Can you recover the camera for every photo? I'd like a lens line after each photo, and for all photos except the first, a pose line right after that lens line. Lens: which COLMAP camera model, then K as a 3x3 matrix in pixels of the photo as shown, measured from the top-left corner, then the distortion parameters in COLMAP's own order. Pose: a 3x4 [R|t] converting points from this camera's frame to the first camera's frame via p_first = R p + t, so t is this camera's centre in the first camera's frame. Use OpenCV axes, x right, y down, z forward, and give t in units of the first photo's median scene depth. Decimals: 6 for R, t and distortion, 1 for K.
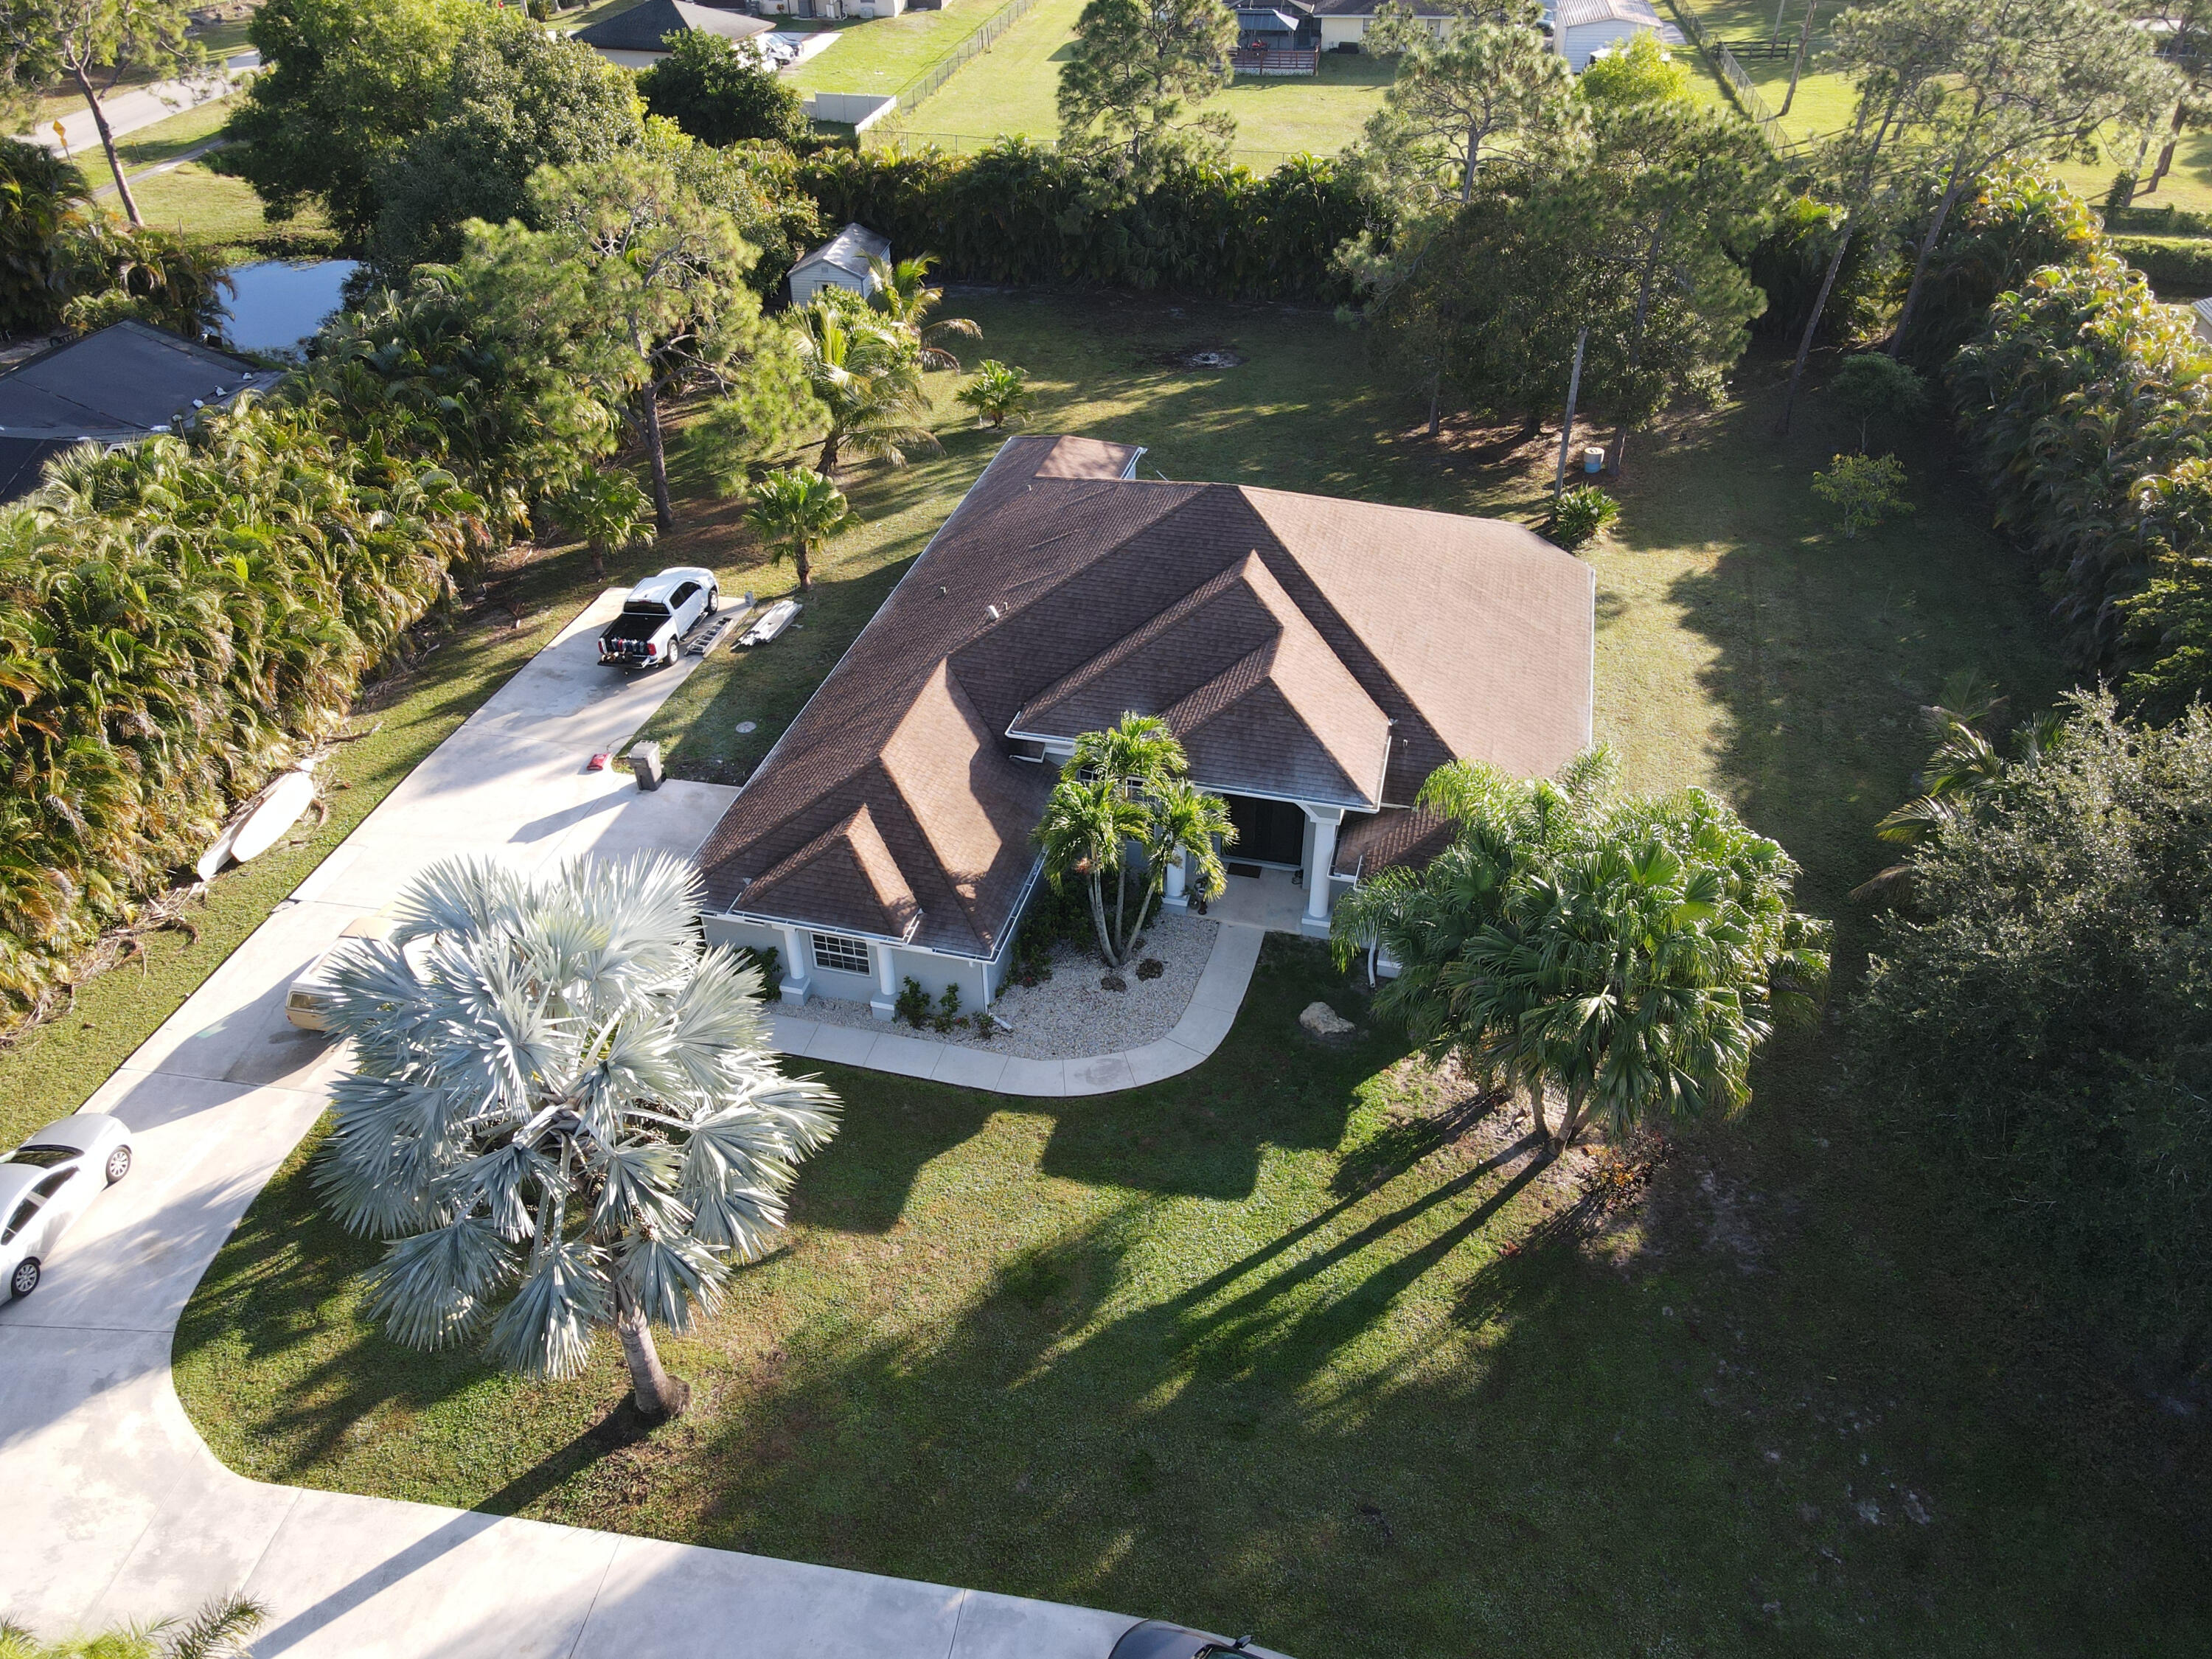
lens RADIAL K [[1622.4, 0, 1091.4], [0, 1622.4, 816.0], [0, 0, 1]] dist [-0.001541, 0.045348]
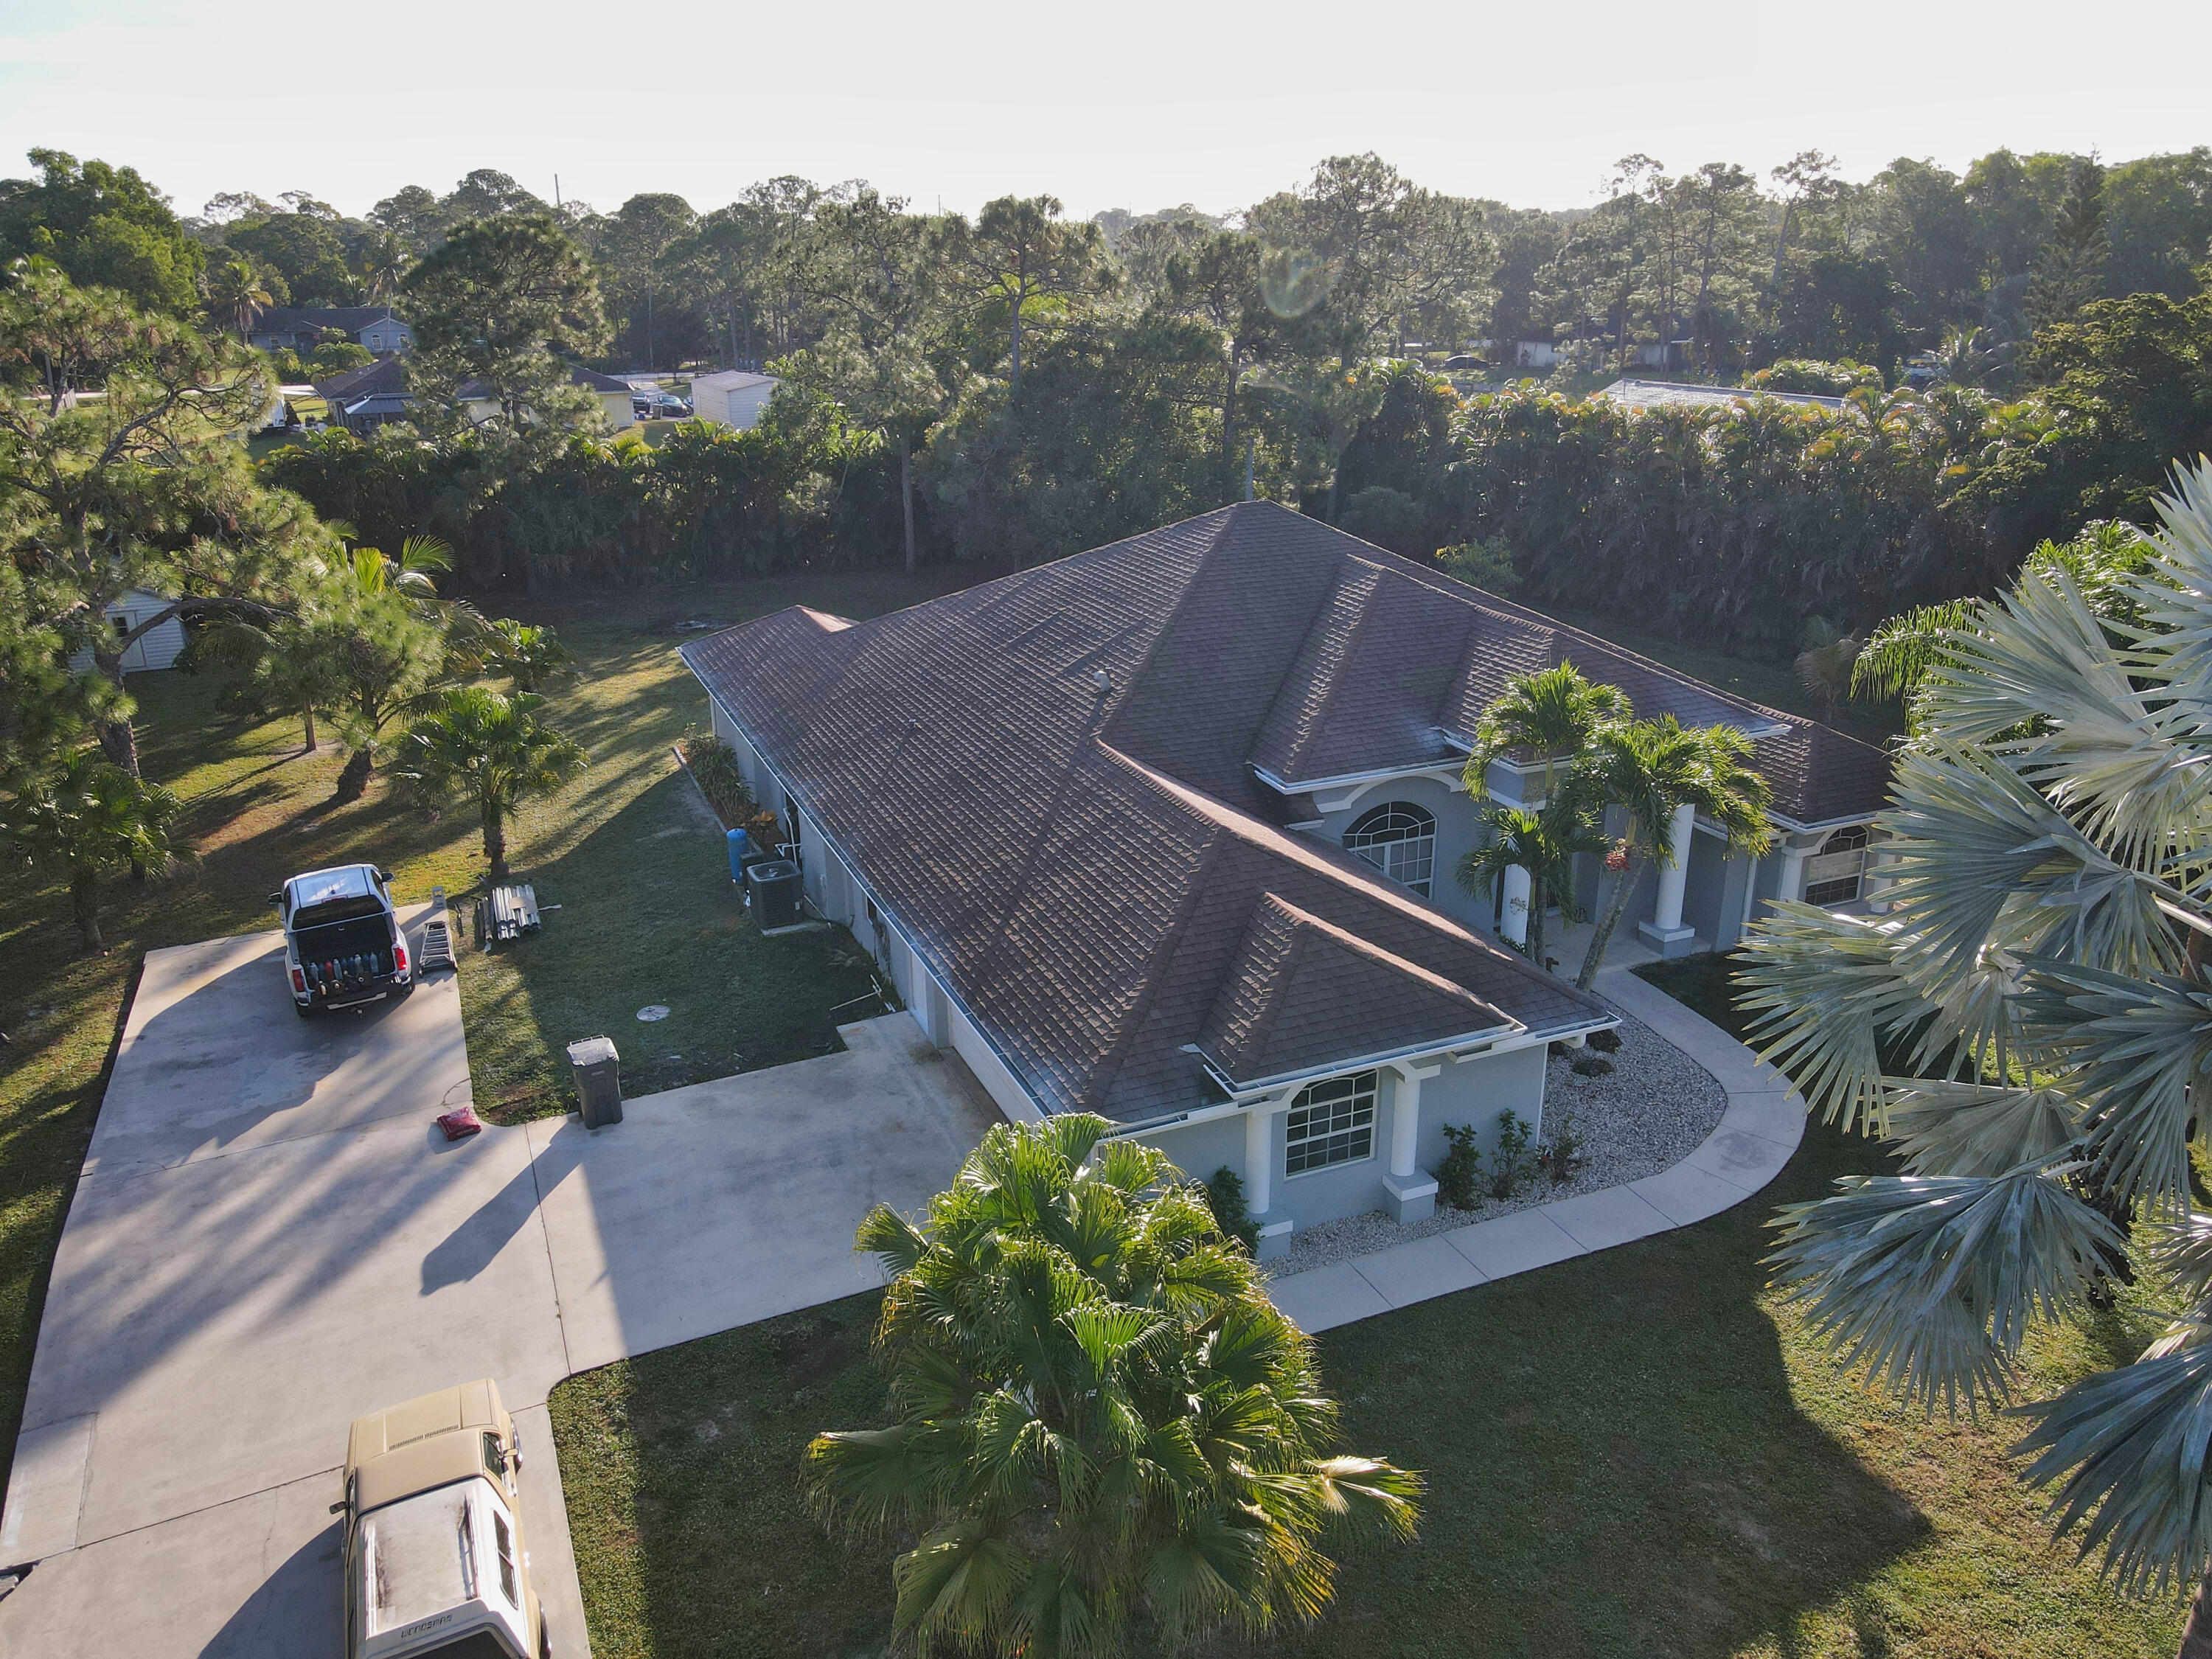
lens RADIAL K [[1604.8, 0, 1078.8], [0, 1604.8, 800.8], [0, 0, 1]] dist [-0.001676, 0.033240]
pose [[0.798189, -0.192755, 0.570736, -0.503357], [0.351543, 0.918416, -0.181466, 0.044919], [-0.489194, 0.345483, 0.800831, 0.505172]]
